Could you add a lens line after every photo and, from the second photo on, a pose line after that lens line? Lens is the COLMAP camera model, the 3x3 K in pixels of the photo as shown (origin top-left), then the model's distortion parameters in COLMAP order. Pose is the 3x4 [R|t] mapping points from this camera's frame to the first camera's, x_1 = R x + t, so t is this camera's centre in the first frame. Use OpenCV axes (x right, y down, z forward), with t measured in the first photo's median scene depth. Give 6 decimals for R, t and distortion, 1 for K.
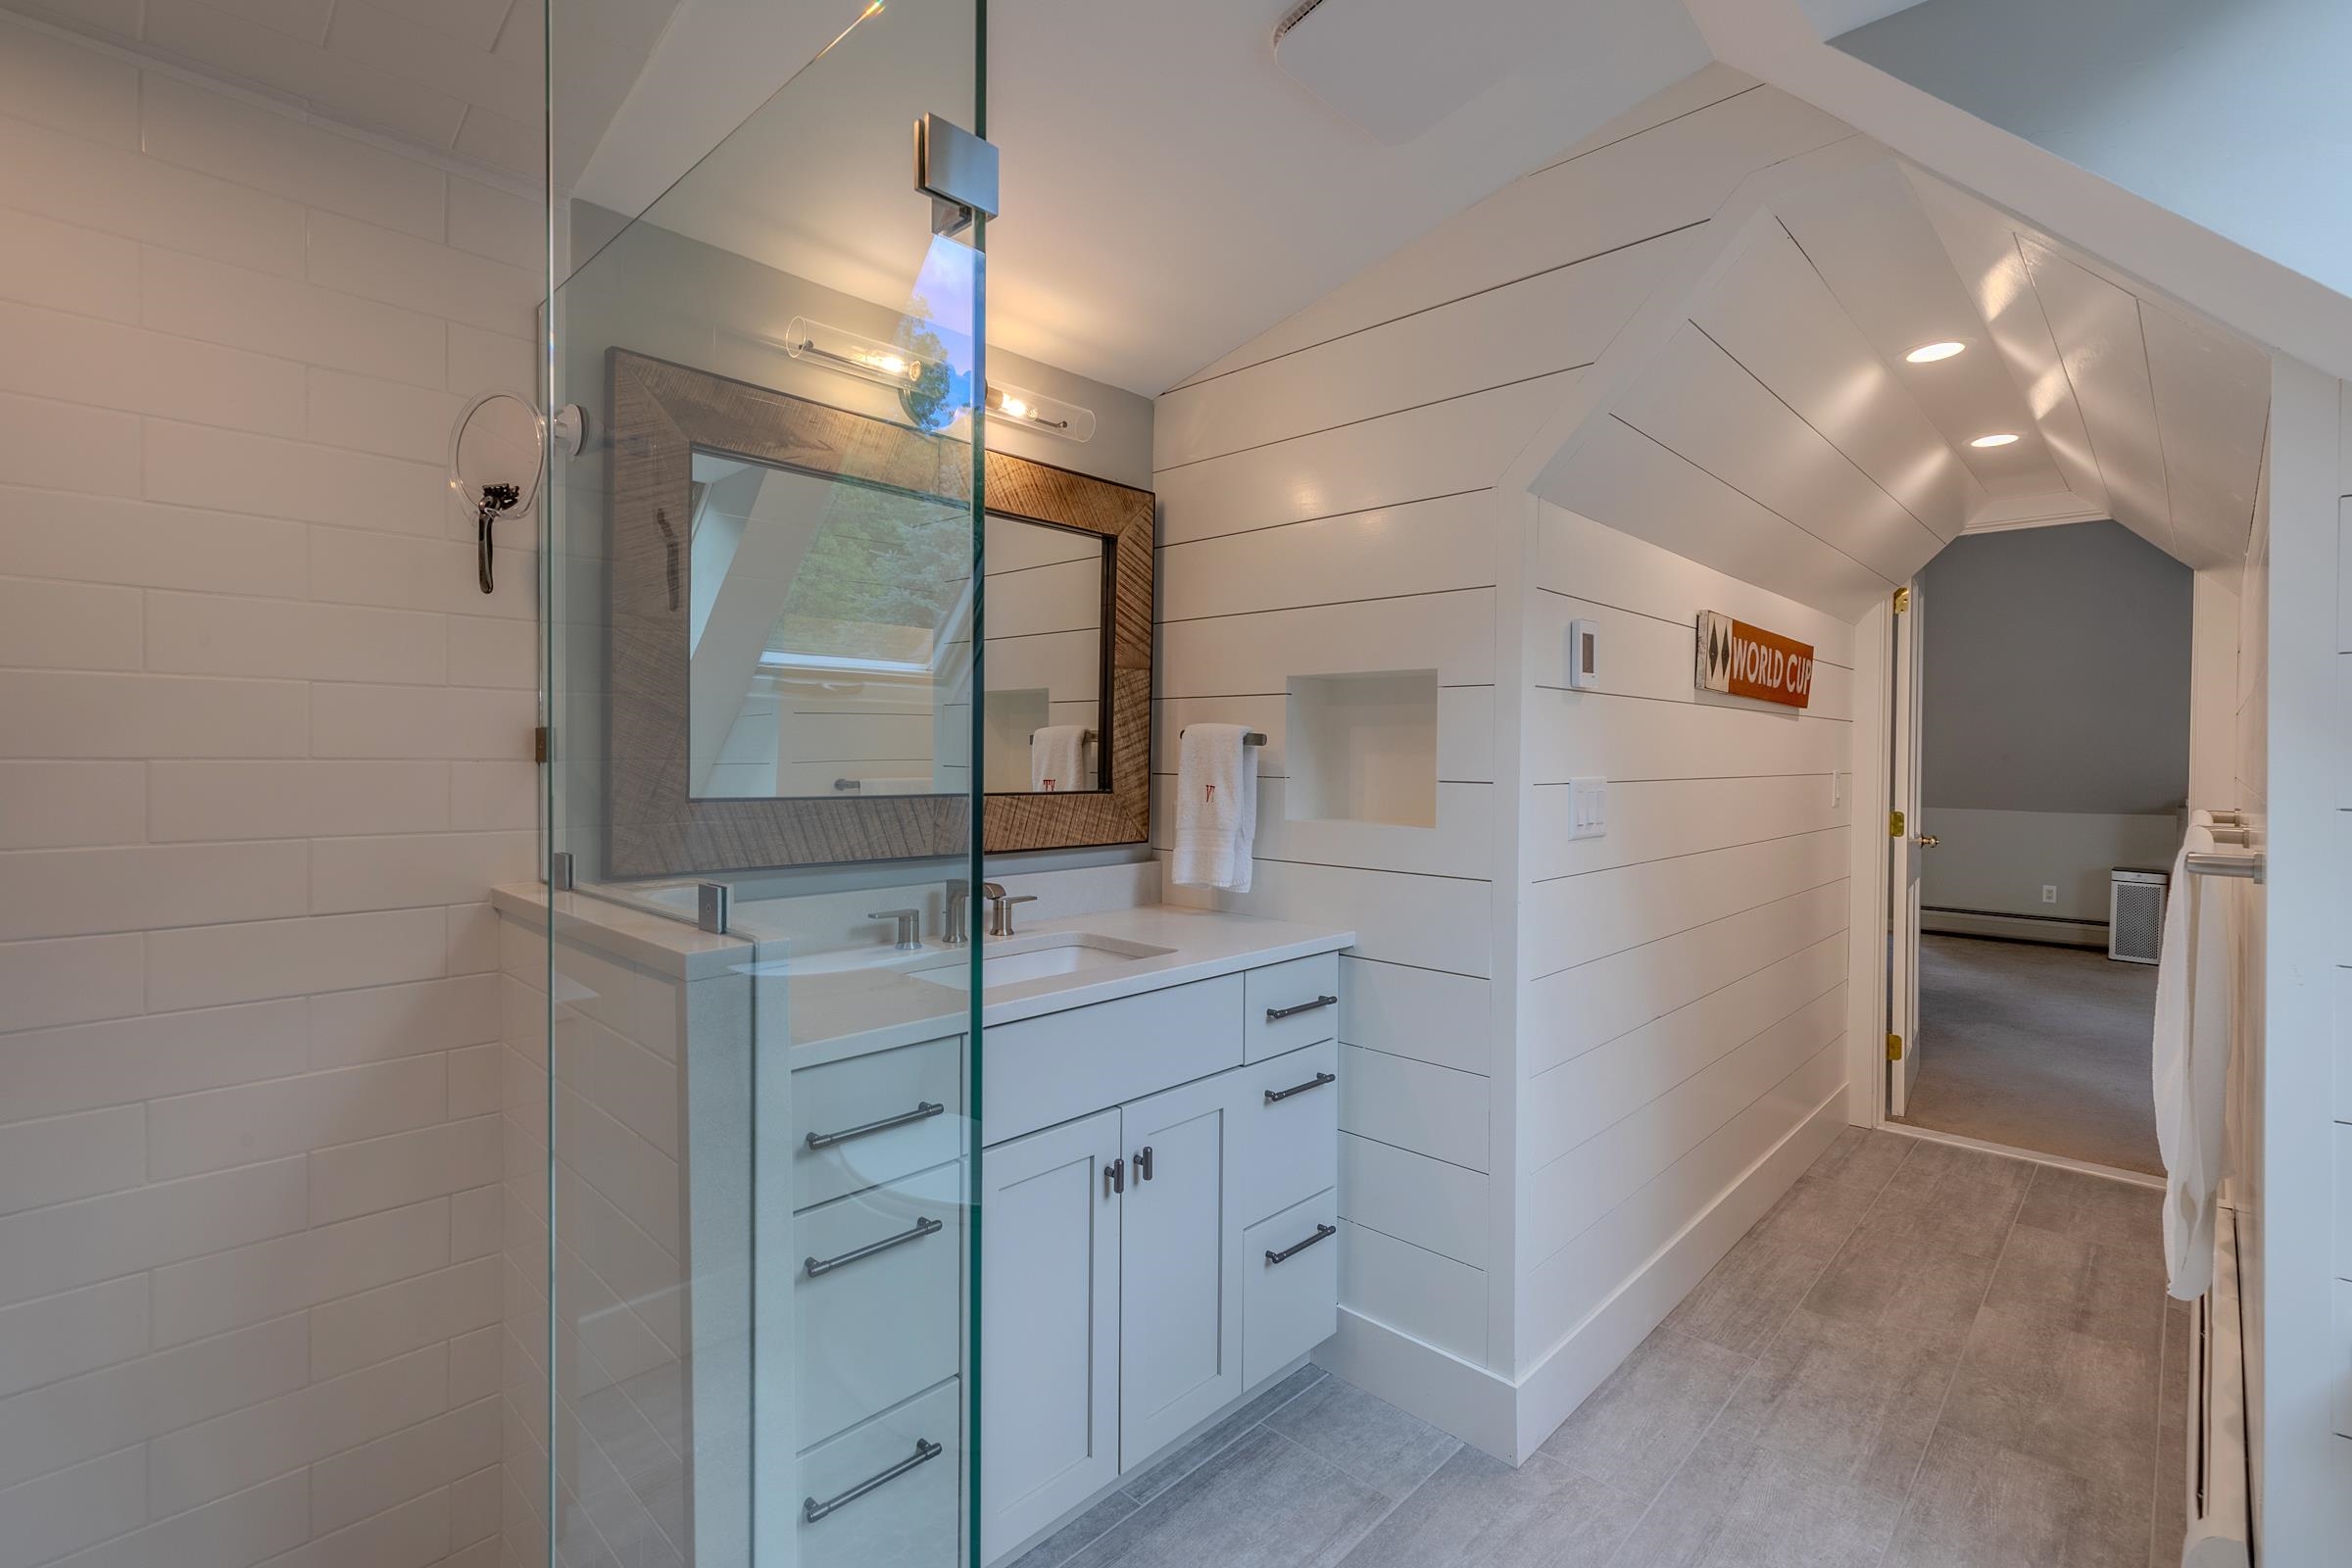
lens RADIAL K [[1081.3, 0, 1169.1], [0, 1081.3, 771.6], [0, 0, 1]] dist [0.017200, 0.000552]
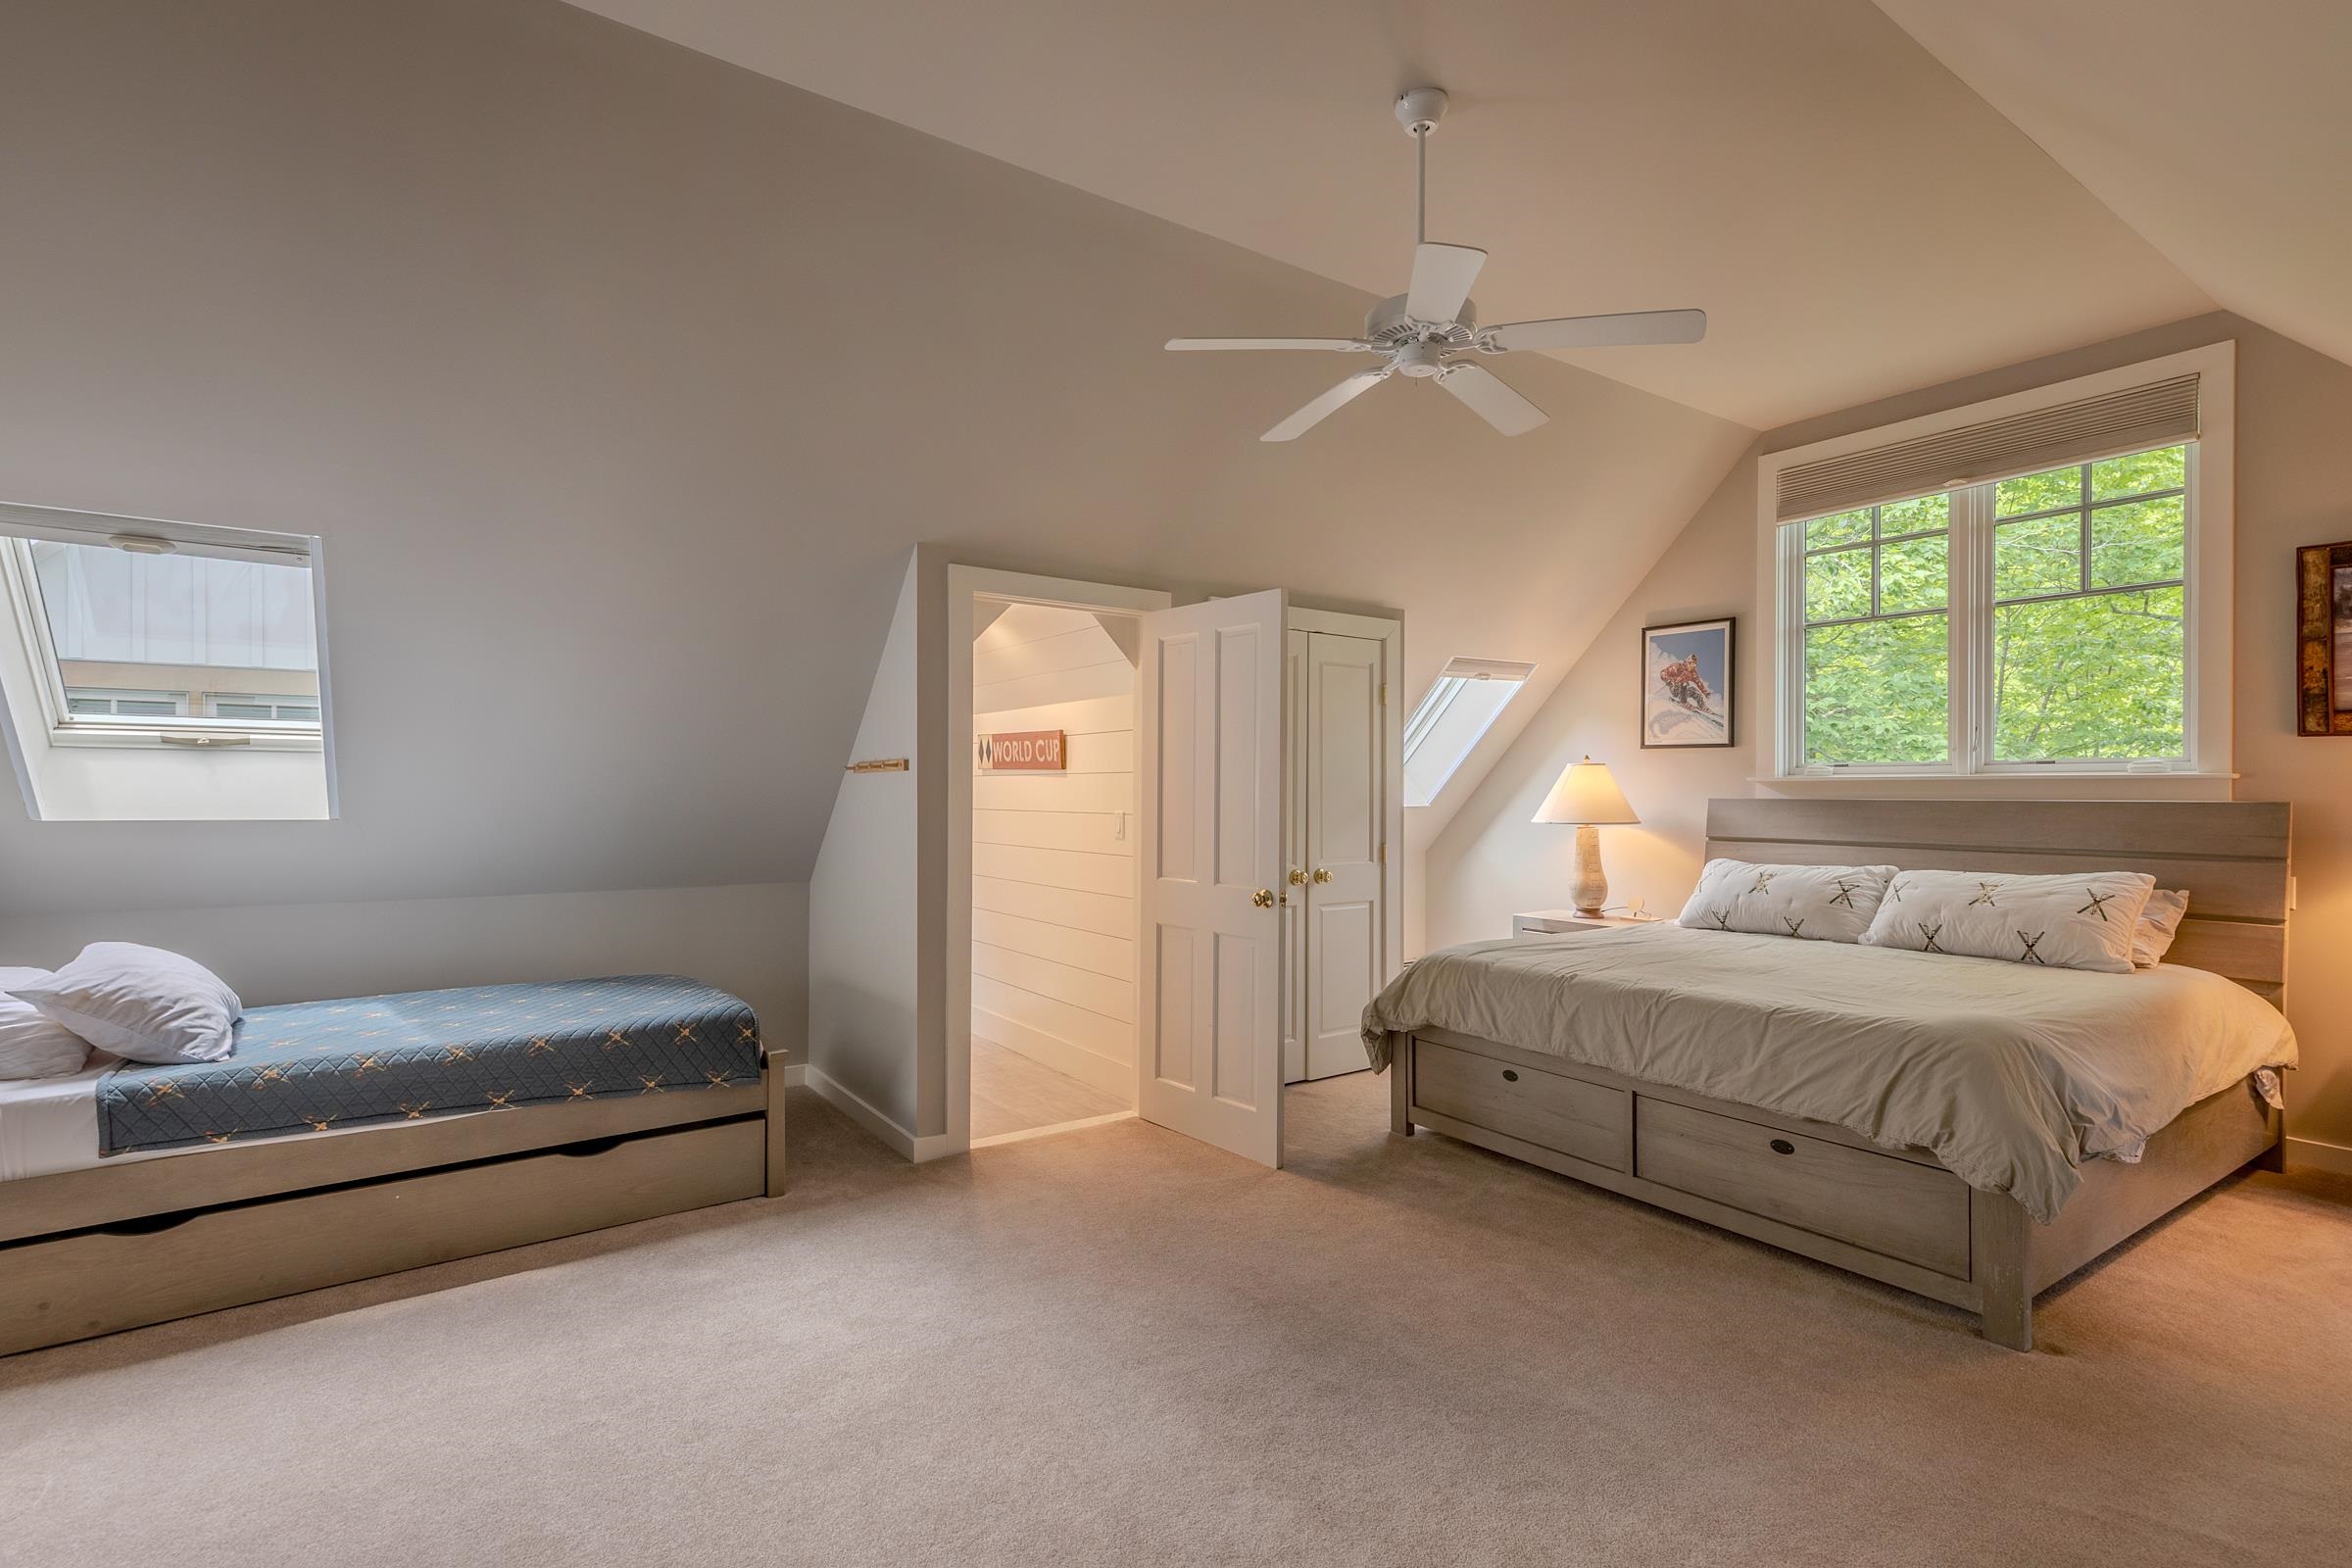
lens RADIAL K [[1081.3, 0, 1167.2], [0, 1081.3, 791.4], [0, 0, 1]] dist [0.017200, 0.000552]
pose [[-0.203463, -0.008223, -0.979048, 2.101087], [-0.019959, 0.999792, -0.004250, -0.023303], [0.978879, 0.018676, -0.203585, 1.479452]]
